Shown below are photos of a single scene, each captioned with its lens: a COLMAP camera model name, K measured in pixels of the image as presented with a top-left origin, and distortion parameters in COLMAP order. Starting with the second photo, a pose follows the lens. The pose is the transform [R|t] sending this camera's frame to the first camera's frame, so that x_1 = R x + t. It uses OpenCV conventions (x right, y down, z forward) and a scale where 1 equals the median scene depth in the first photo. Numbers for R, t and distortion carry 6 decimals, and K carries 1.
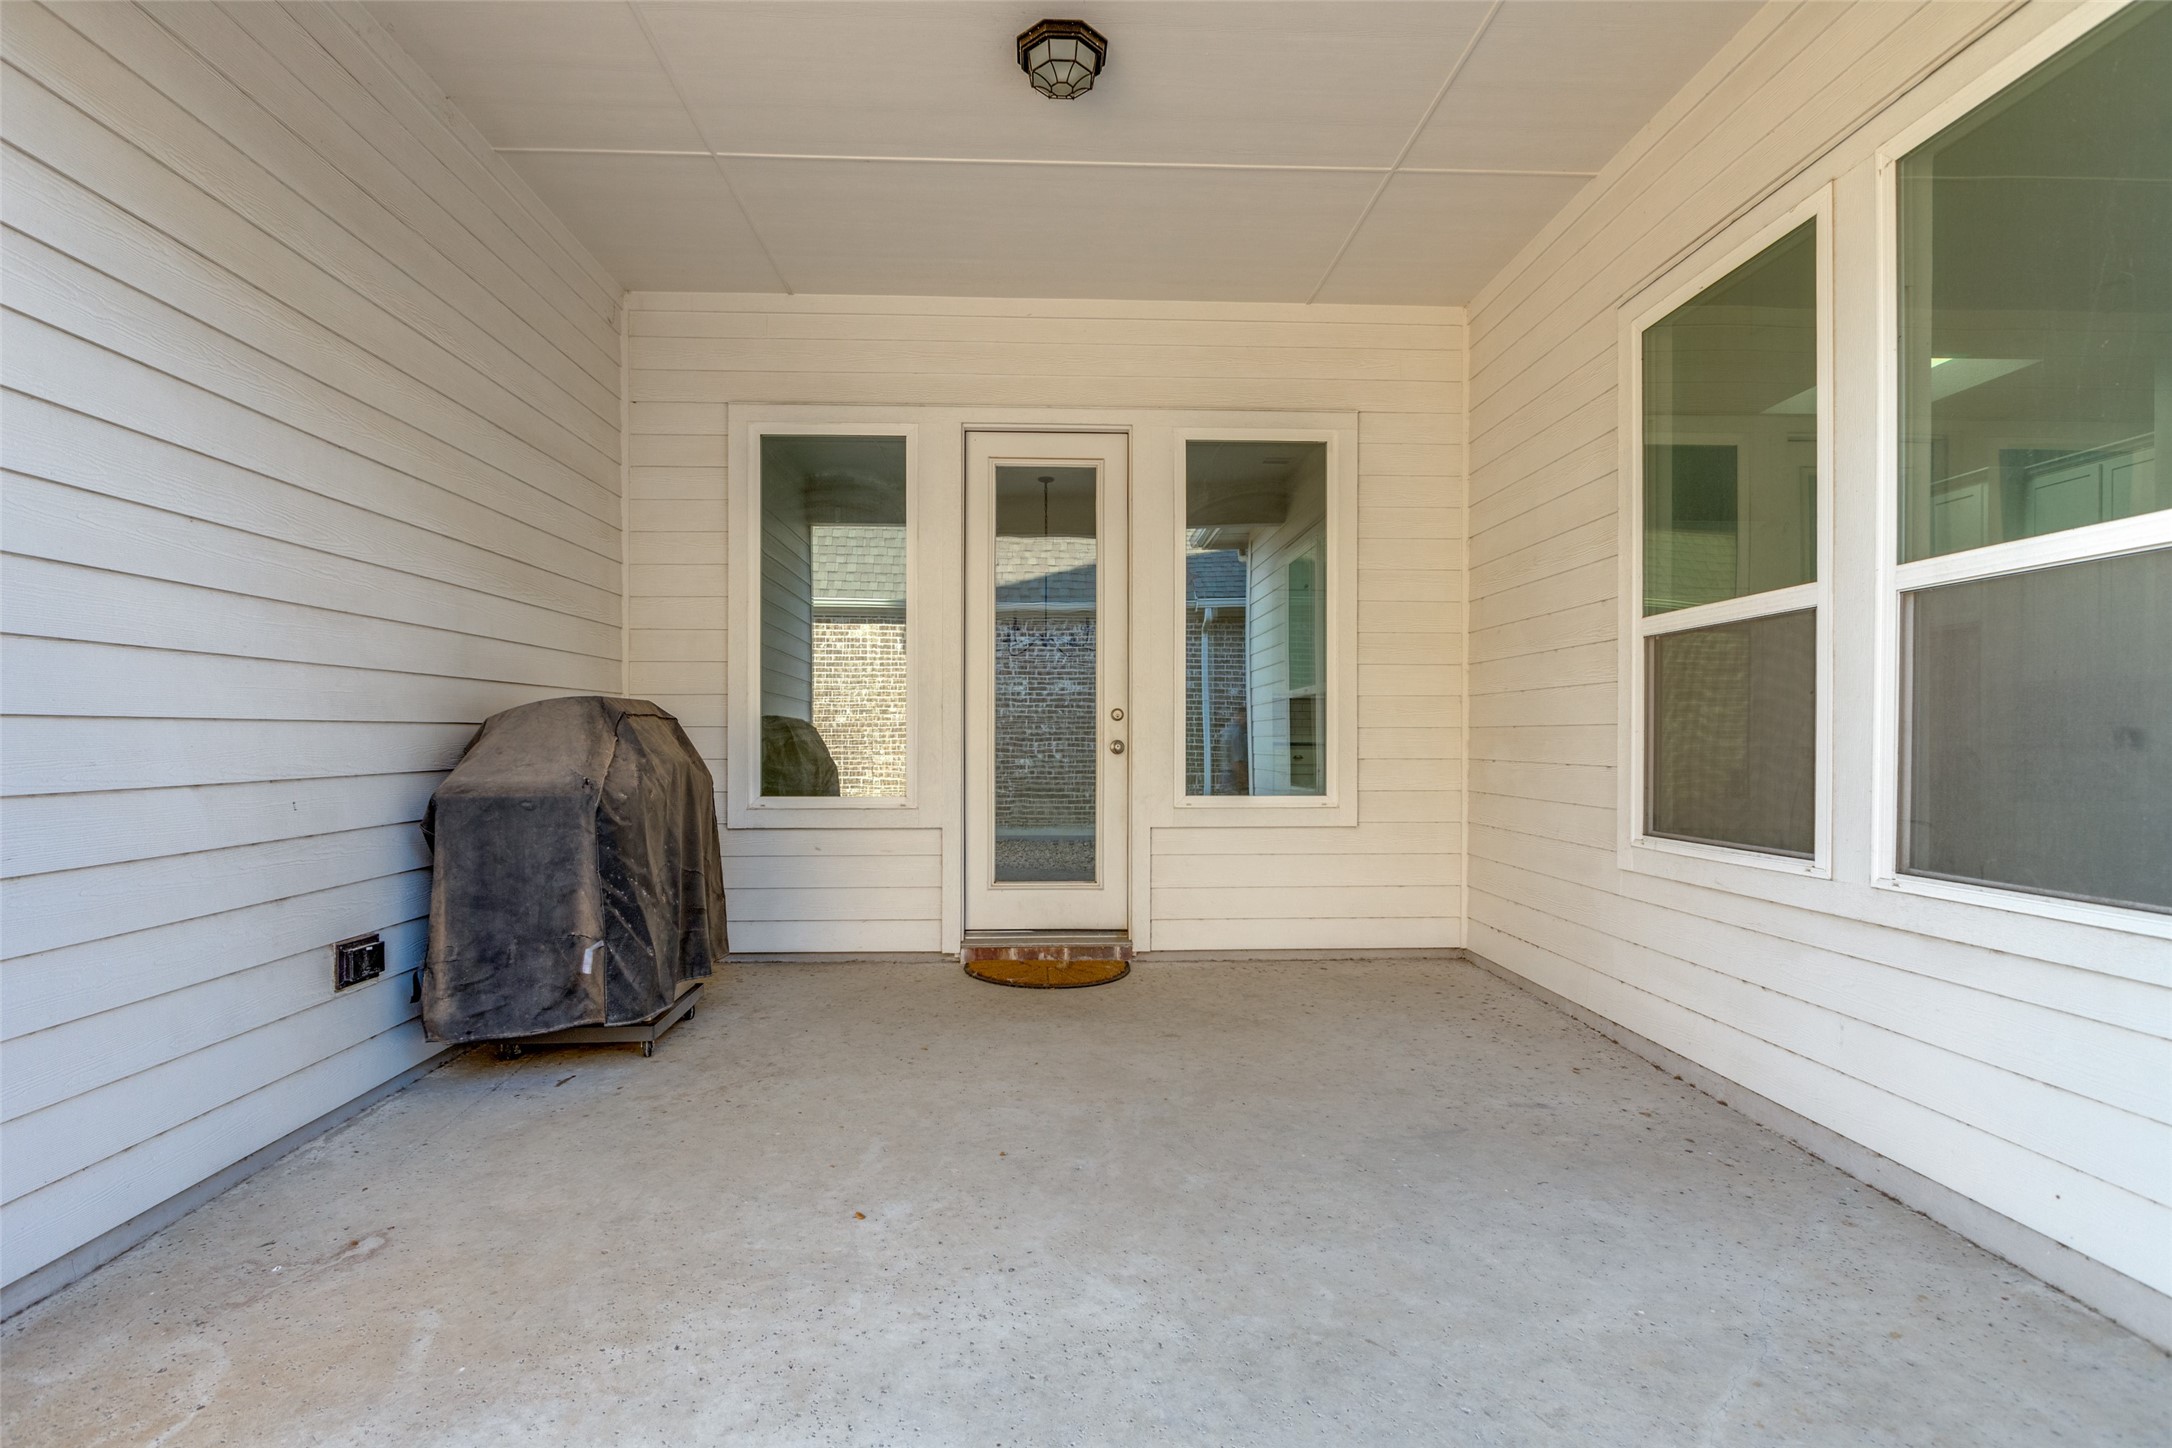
lens RADIAL K [[1038.2, 0, 1085.2], [0, 1038.2, 749.9], [0, 0, 1]] dist [-0.004935, -0.000509]
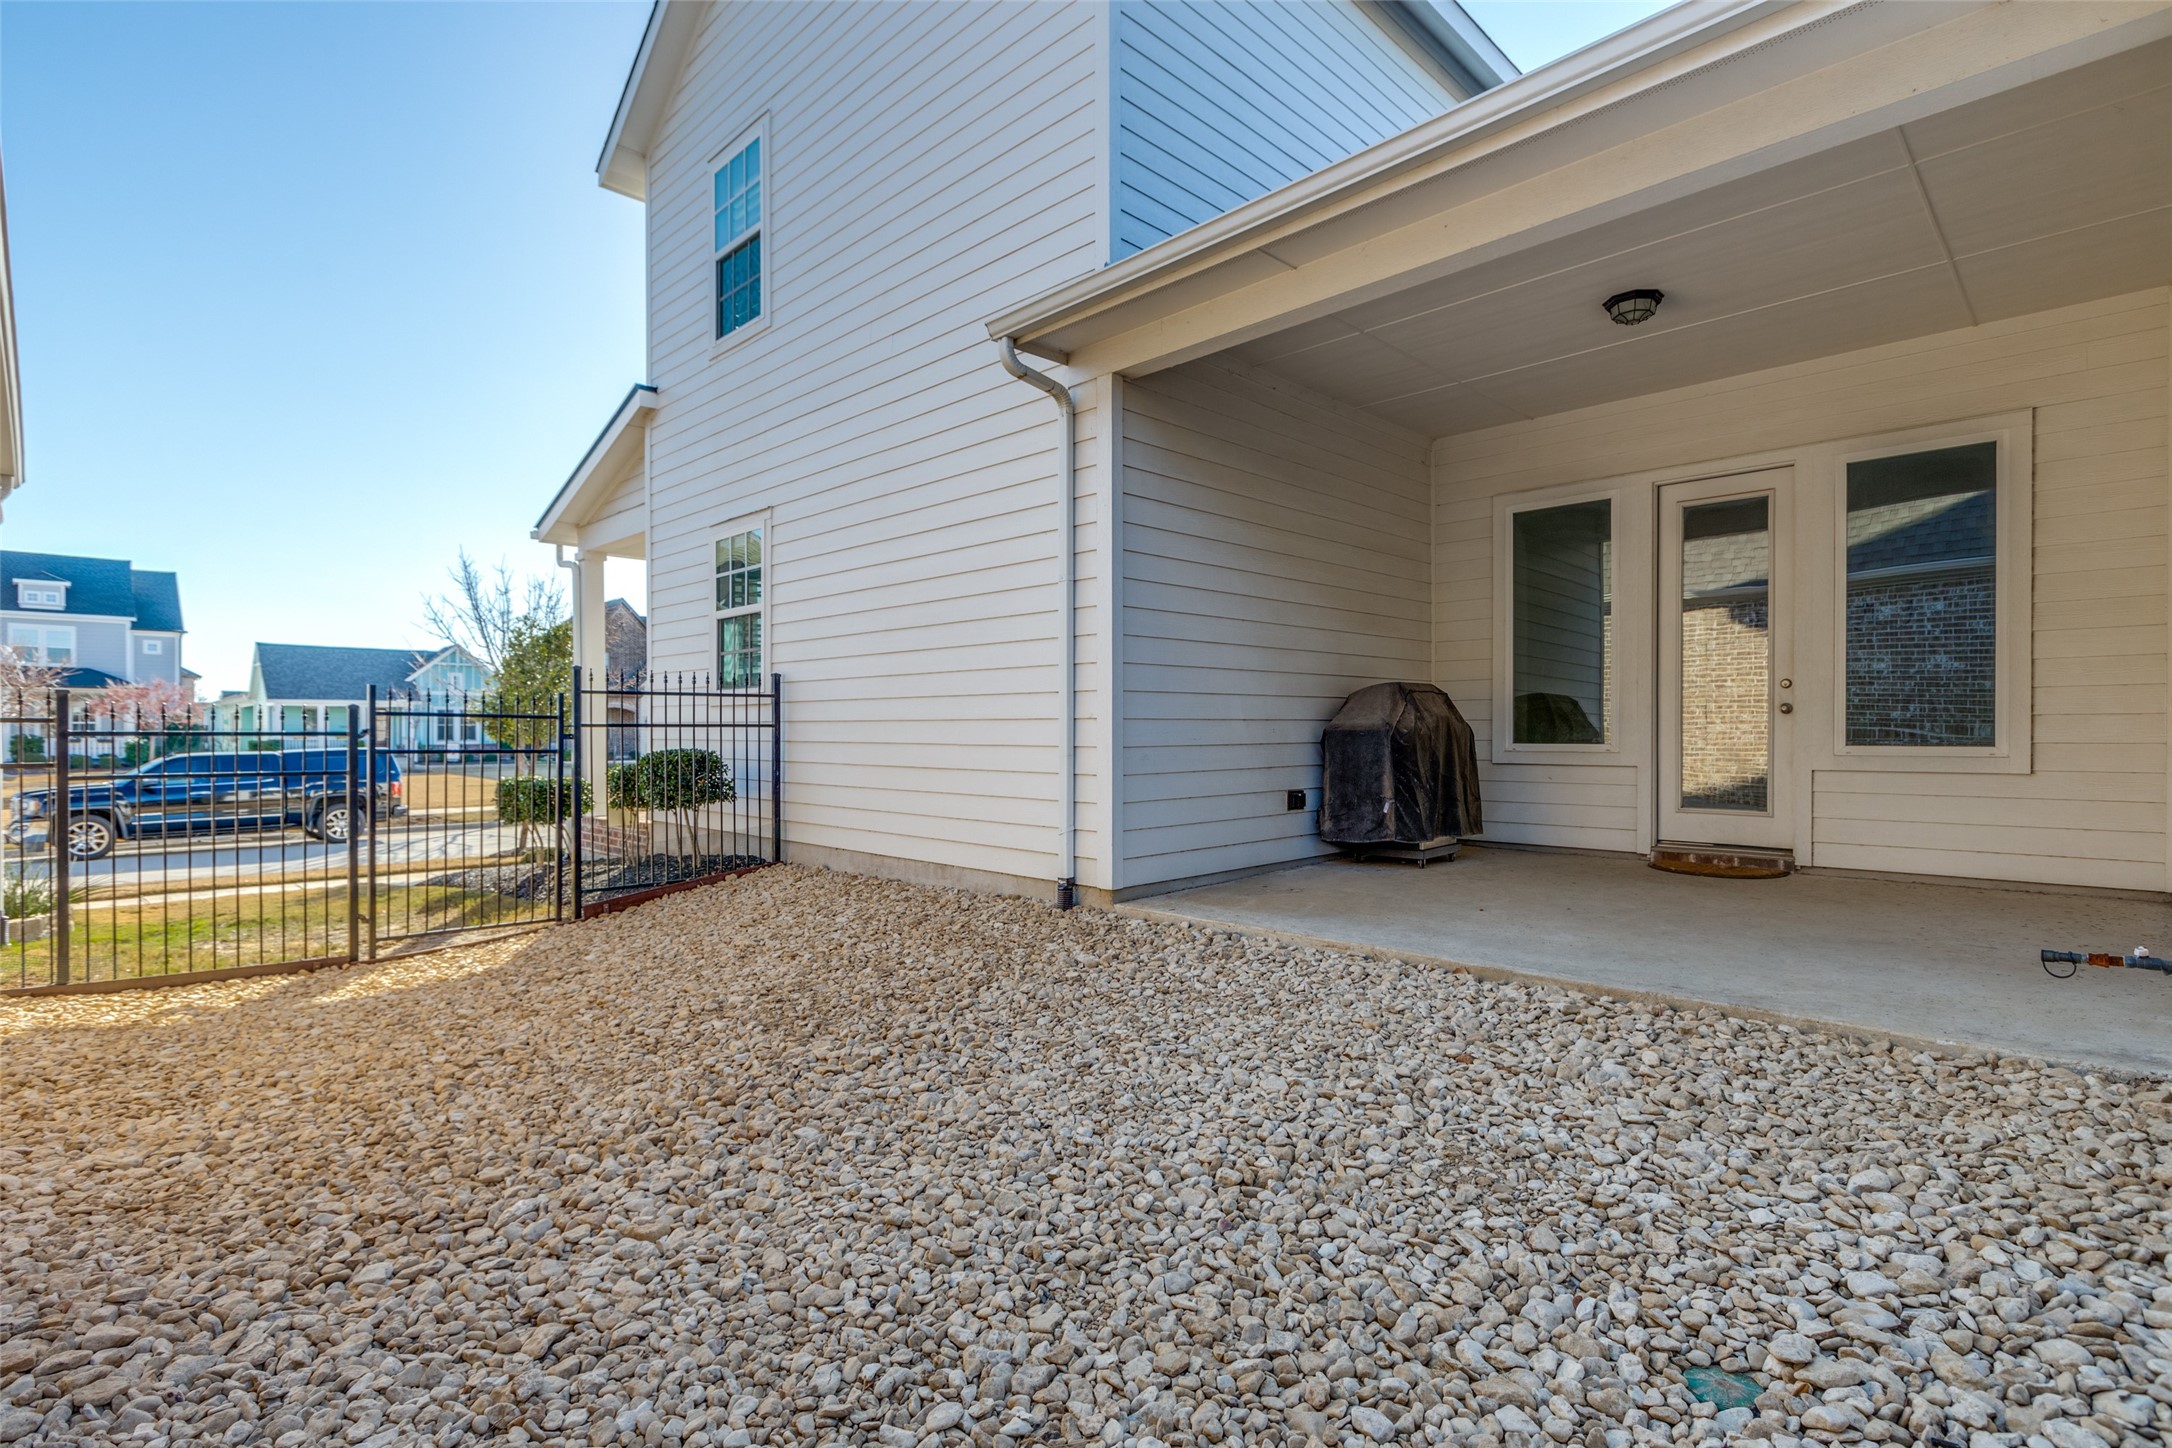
lens RADIAL K [[1038.2, 0, 1085.2], [0, 1038.2, 749.9], [0, 0, 1]] dist [-0.004935, -0.000509]
pose [[0.676901, 0.013758, -0.735945, 0.600450], [-0.004100, 0.999880, 0.014921, 0.052282], [0.736062, -0.007082, 0.676877, -0.800801]]
